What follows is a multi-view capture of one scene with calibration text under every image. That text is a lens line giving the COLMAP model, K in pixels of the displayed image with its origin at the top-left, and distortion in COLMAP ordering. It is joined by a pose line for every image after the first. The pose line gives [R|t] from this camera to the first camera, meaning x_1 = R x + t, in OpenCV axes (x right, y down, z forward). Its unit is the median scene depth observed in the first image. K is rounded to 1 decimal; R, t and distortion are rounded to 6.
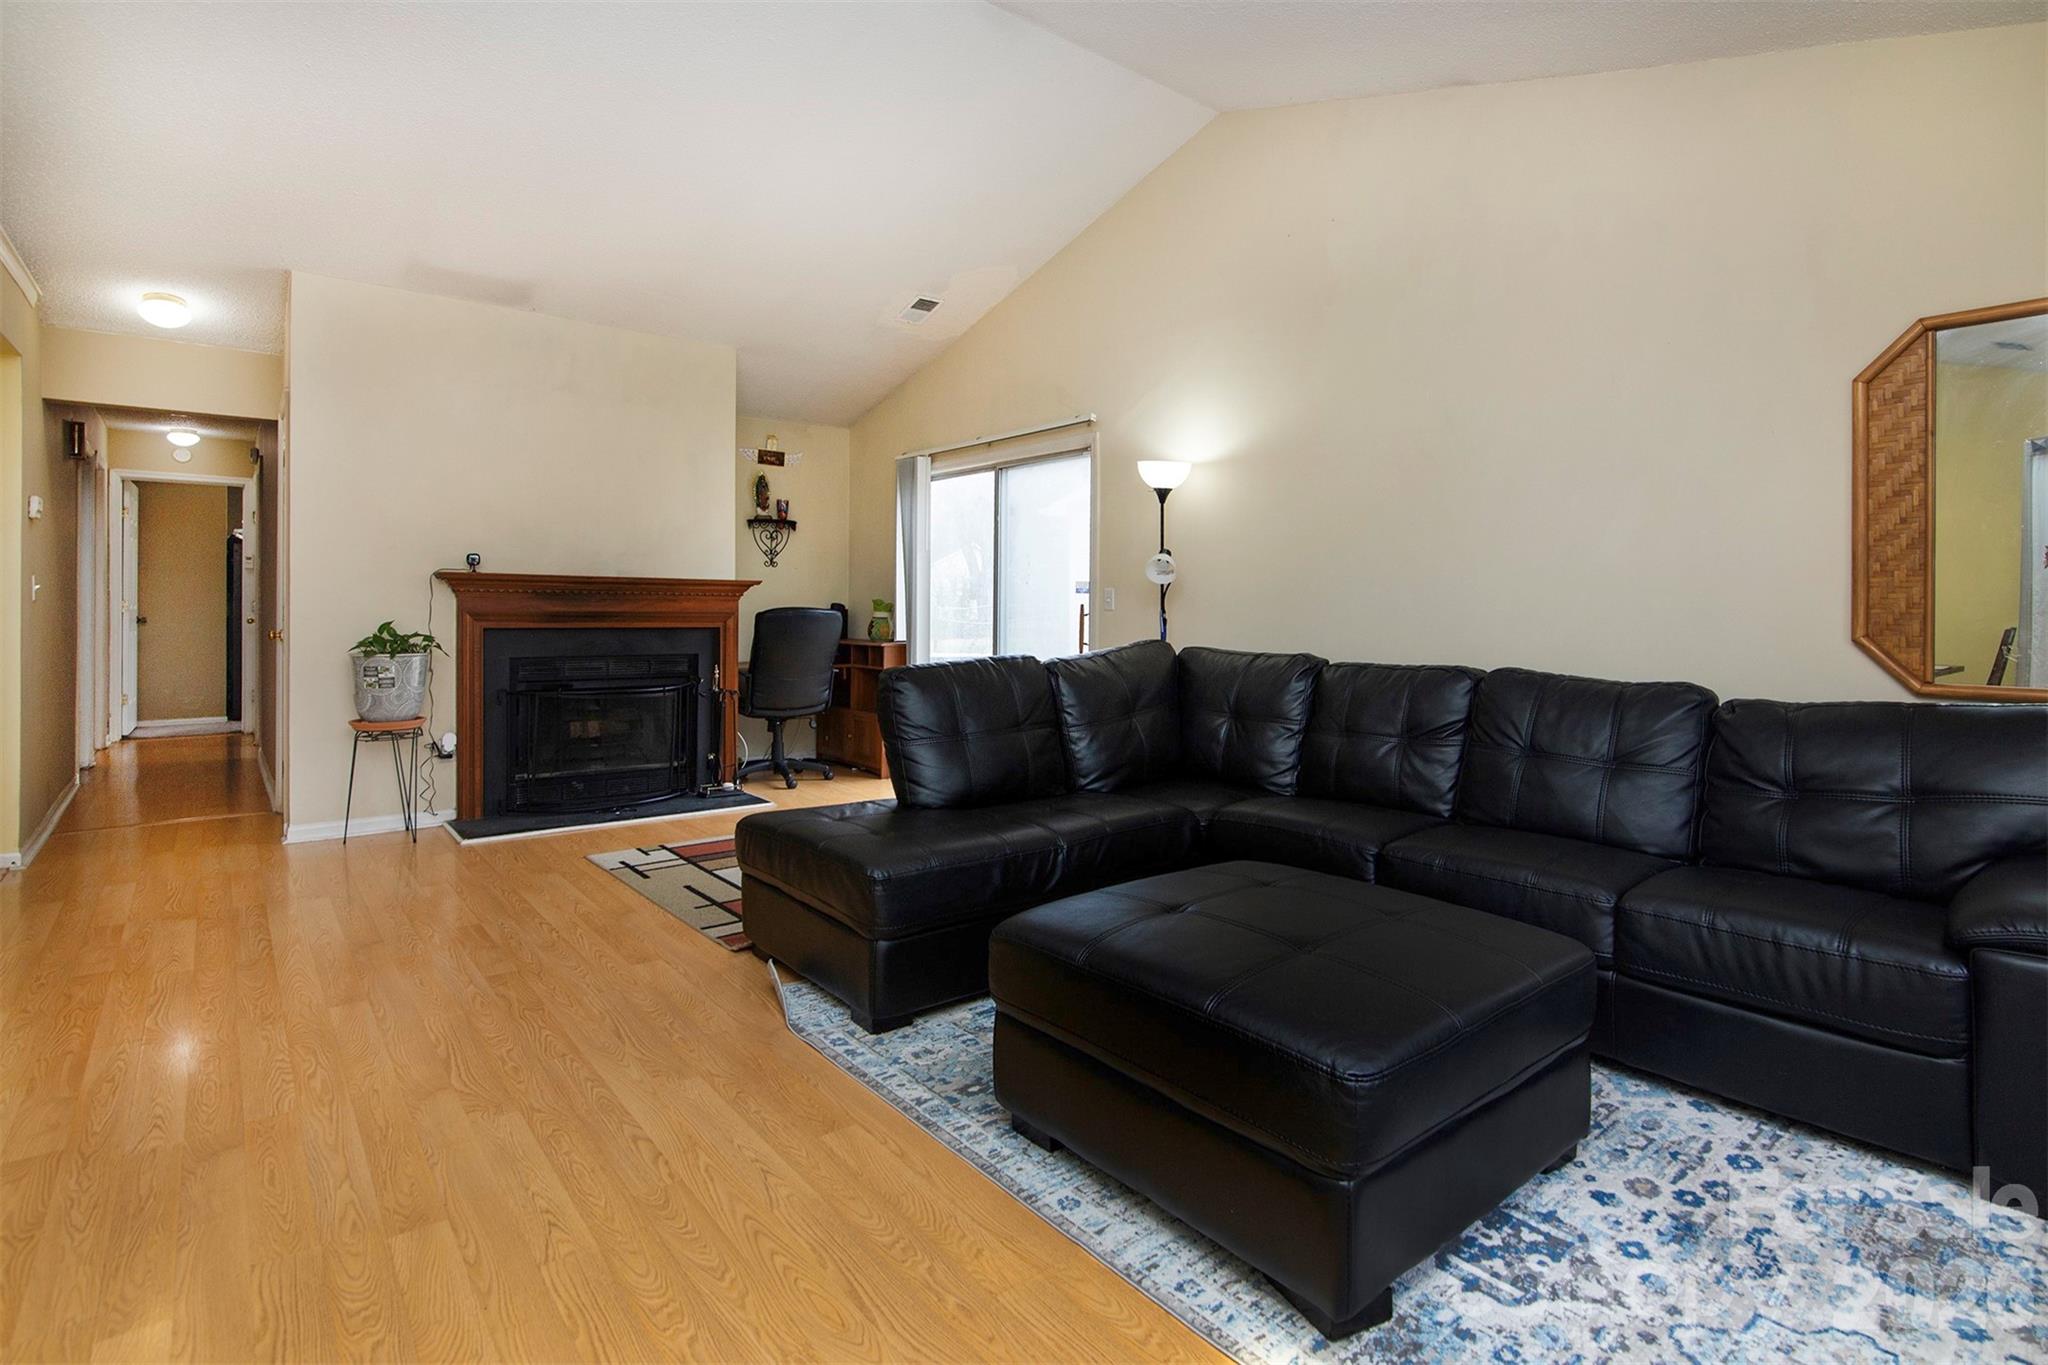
lens RADIAL K [[989.1, 0, 1022.3], [0, 989.1, 601.7], [0, 0, 1]] dist [0.003624, 0.000444]
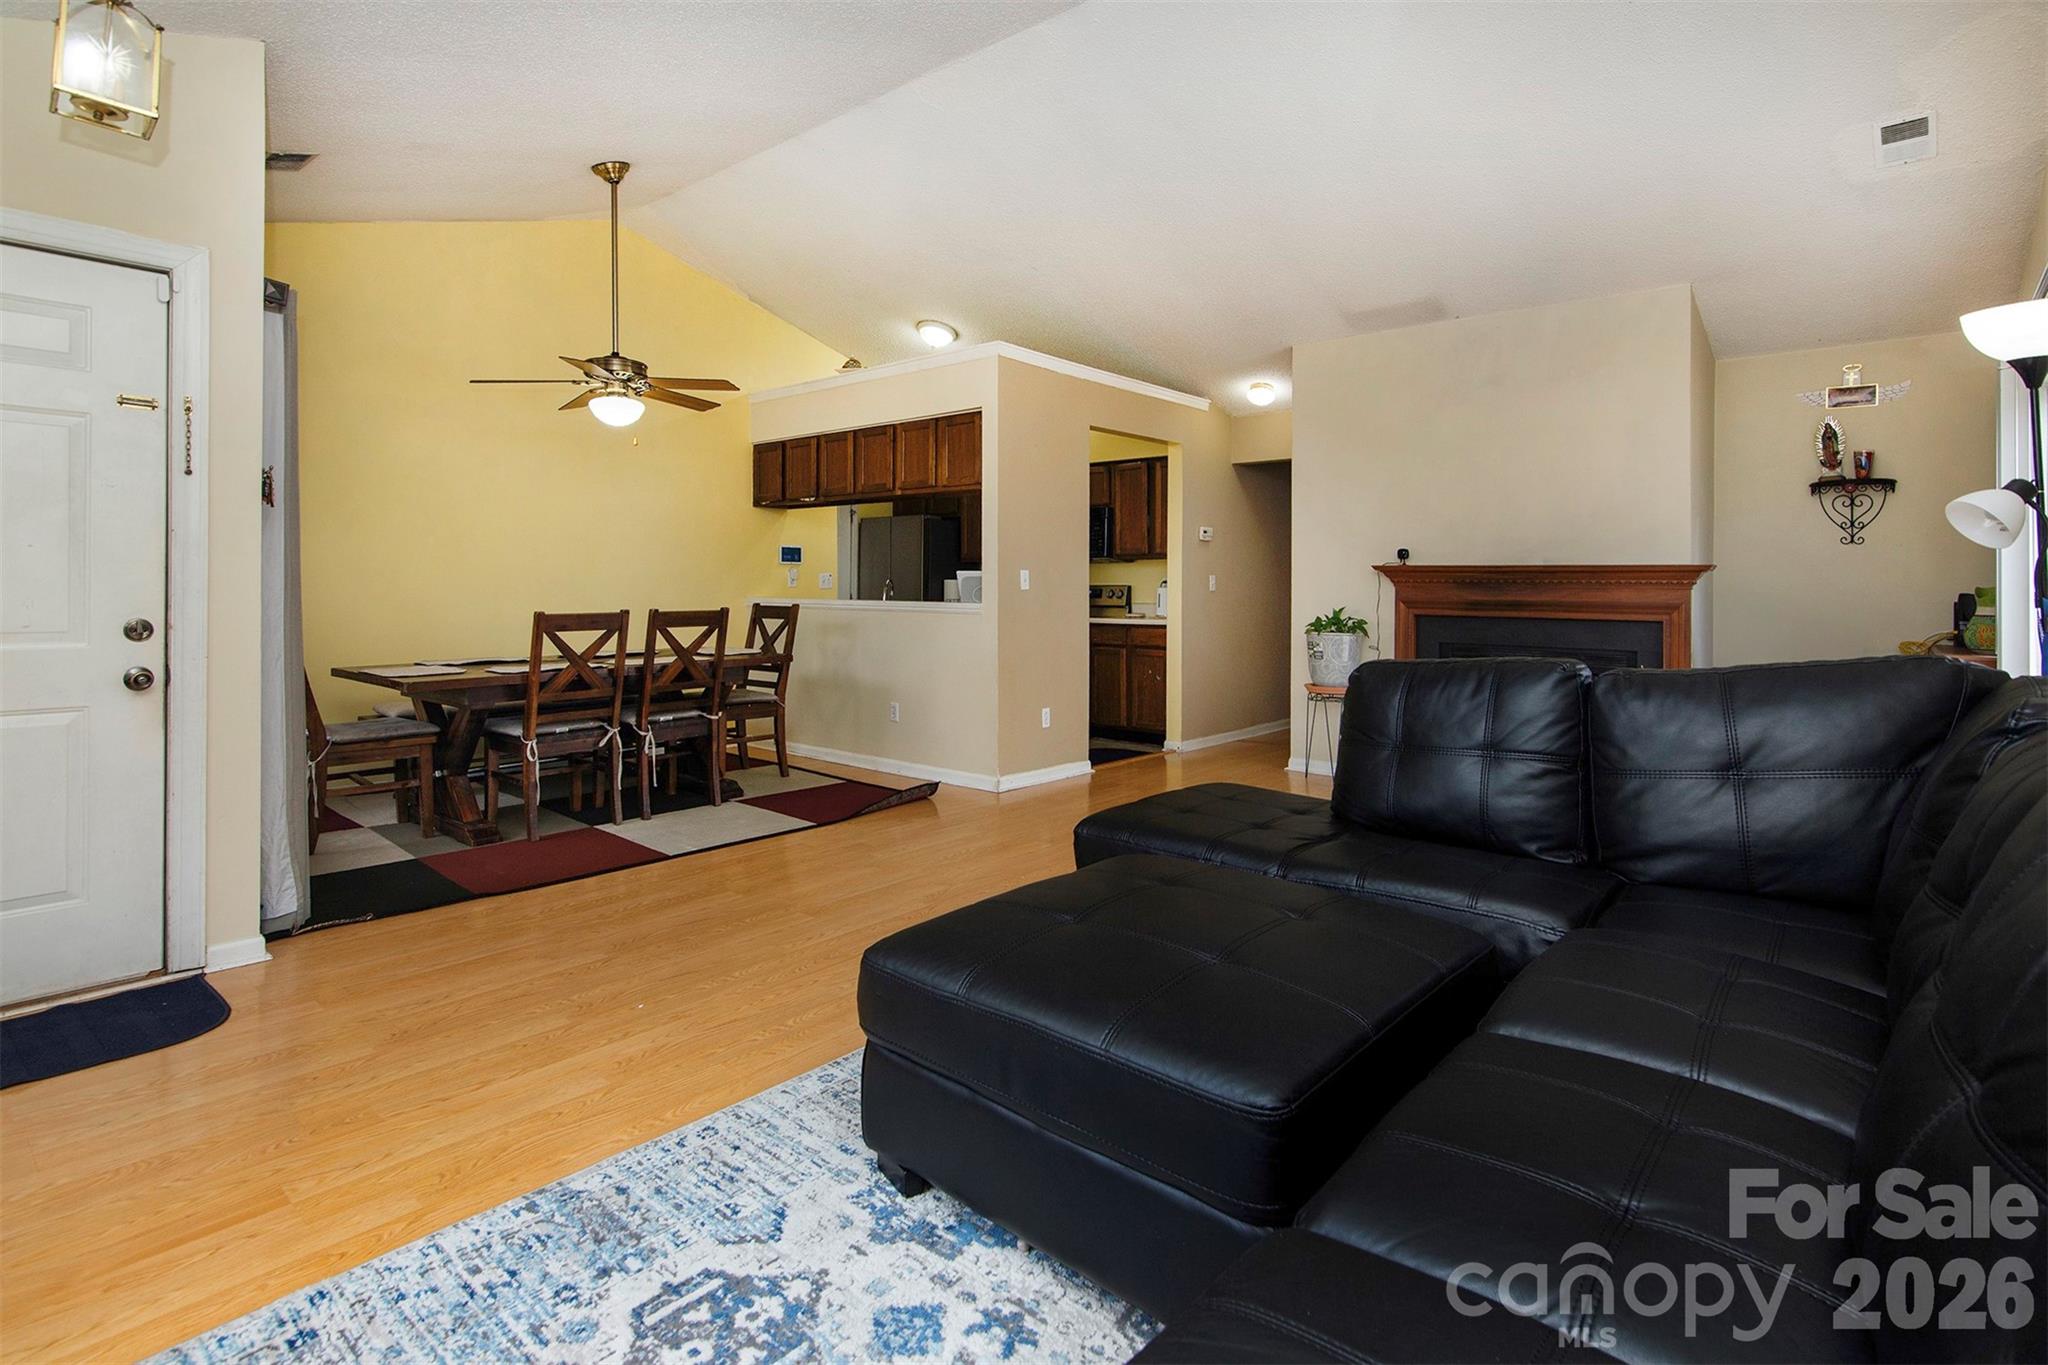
lens RADIAL K [[989.1, 0, 1063.4], [0, 989.1, 593.3], [0, 0, 1]] dist [0.003624, 0.000444]
pose [[0.214532, -0.001541, -0.976716, 0.443268], [-0.003800, 0.999990, -0.002413, 0.006350], [0.976710, 0.004229, 0.214524, 0.350939]]
